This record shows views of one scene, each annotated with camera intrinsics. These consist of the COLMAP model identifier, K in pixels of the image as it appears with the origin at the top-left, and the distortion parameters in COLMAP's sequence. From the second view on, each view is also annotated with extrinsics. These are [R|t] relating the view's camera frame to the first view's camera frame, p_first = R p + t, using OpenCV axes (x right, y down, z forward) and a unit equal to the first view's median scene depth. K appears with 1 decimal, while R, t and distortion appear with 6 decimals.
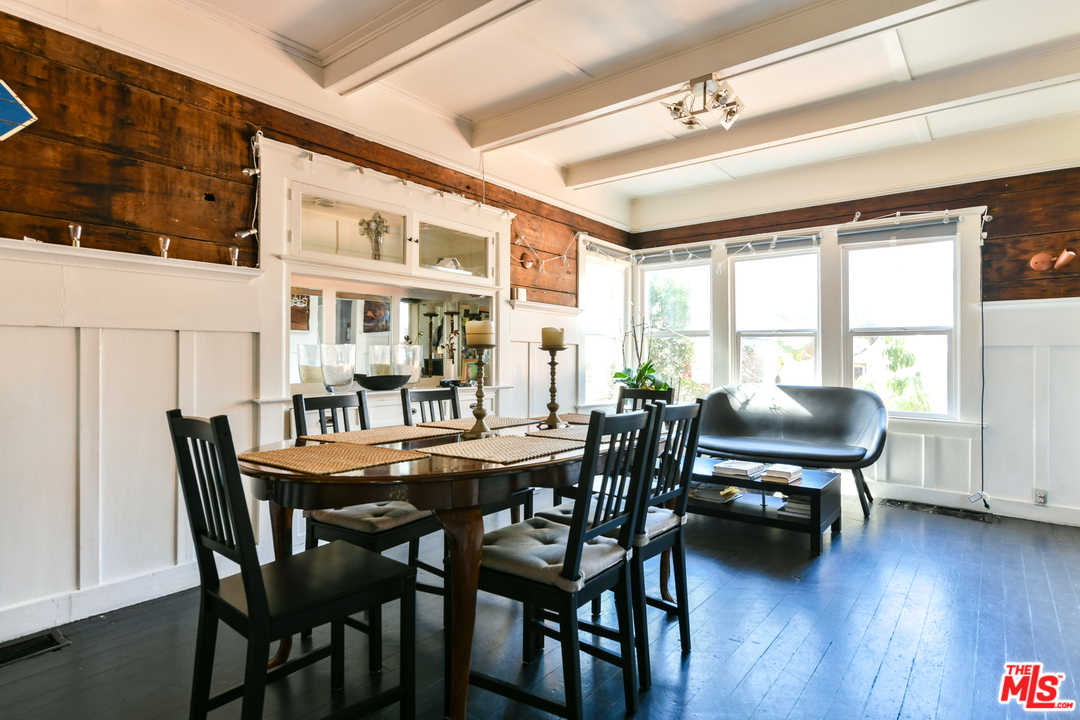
lens RADIAL K [[636.3, 0, 540.0], [0, 636.3, 360.0], [0, 0, 1]] dist [-0.002034, -0.000592]
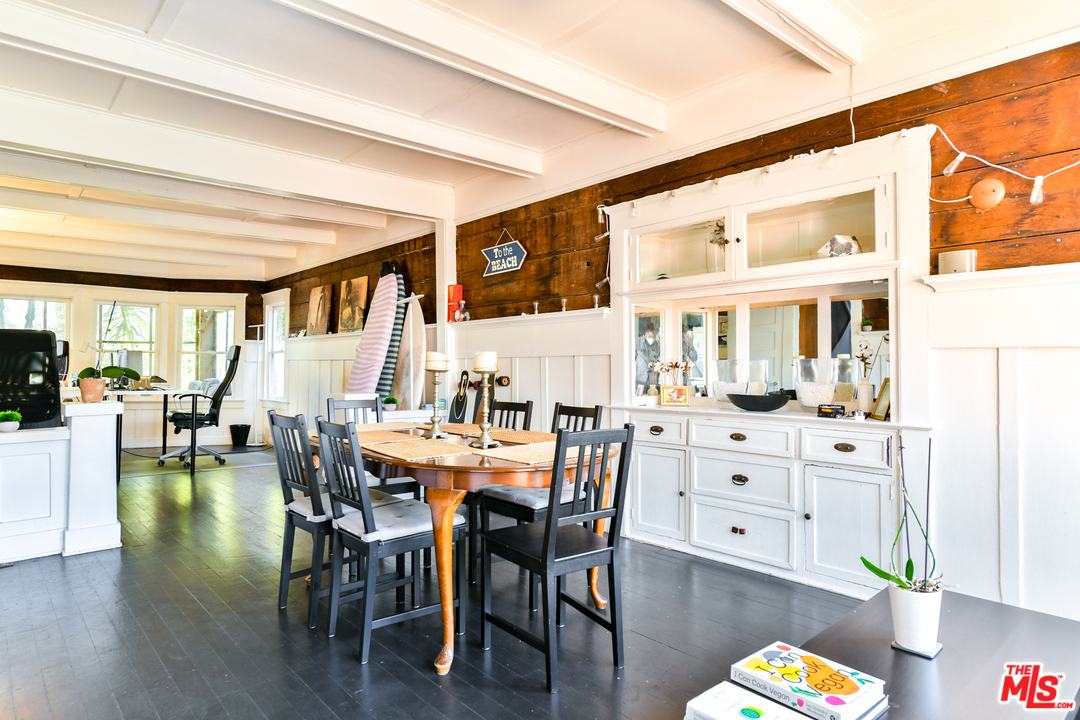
lens RADIAL K [[636.3, 0, 540.0], [0, 636.3, 360.0], [0, 0, 1]] dist [-0.002034, -0.000592]
pose [[-0.222604, -0.025960, -0.974563, 0.885560], [-0.013522, 0.999631, -0.023539, -0.000674], [0.974815, 0.007939, -0.222873, 1.181012]]
